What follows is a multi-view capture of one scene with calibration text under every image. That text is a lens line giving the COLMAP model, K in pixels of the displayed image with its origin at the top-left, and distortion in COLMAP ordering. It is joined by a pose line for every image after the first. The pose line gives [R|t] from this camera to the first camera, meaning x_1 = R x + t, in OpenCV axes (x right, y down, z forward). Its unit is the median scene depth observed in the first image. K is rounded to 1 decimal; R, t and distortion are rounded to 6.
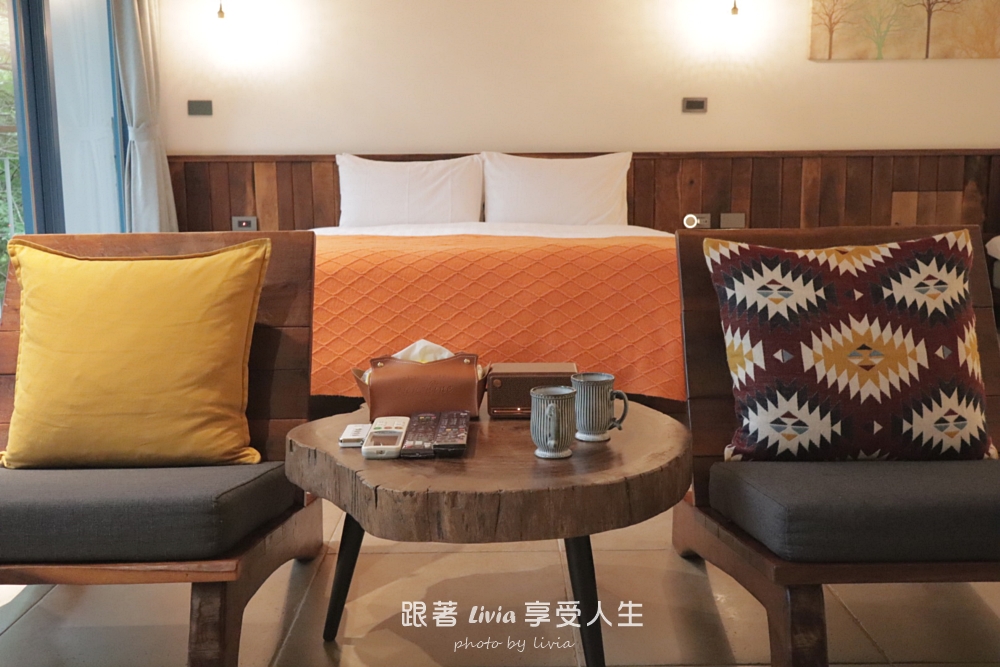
lens RADIAL K [[975.5, 0, 500.2], [0, 975.5, 320.1], [0, 0, 1]] dist [0.018986, 0.000365]
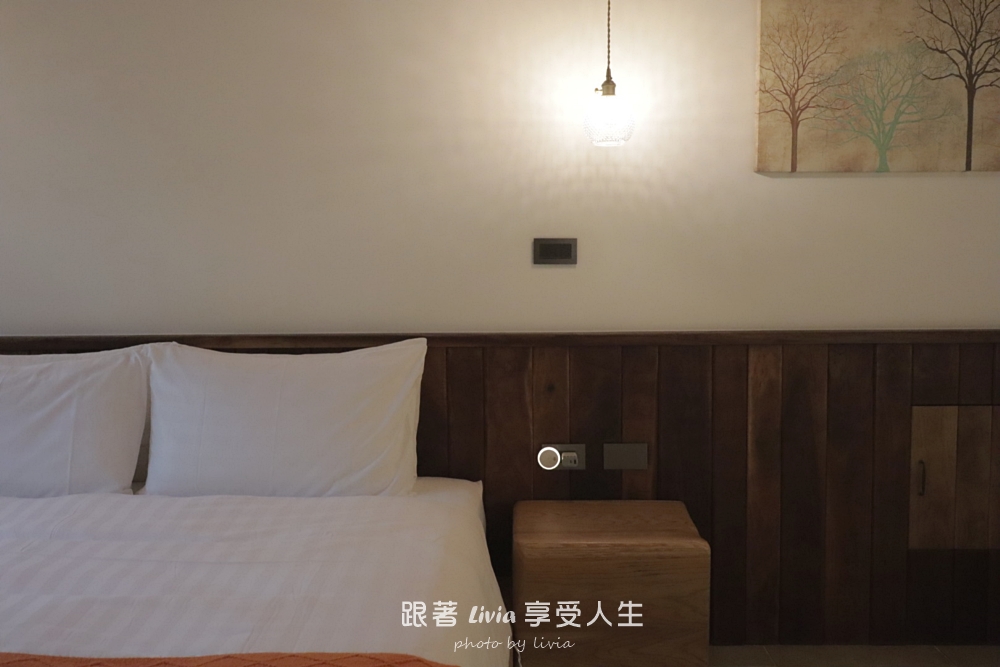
lens RADIAL K [[975.5, 0, 500.2], [0, 975.5, 320.1], [0, 0, 1]] dist [0.018986, 0.000365]
pose [[0.999980, 0.000809, -0.006310, 0.172956], [-0.001180, 0.998261, -0.058930, -0.149098], [0.006252, 0.058937, 0.998242, 0.447553]]
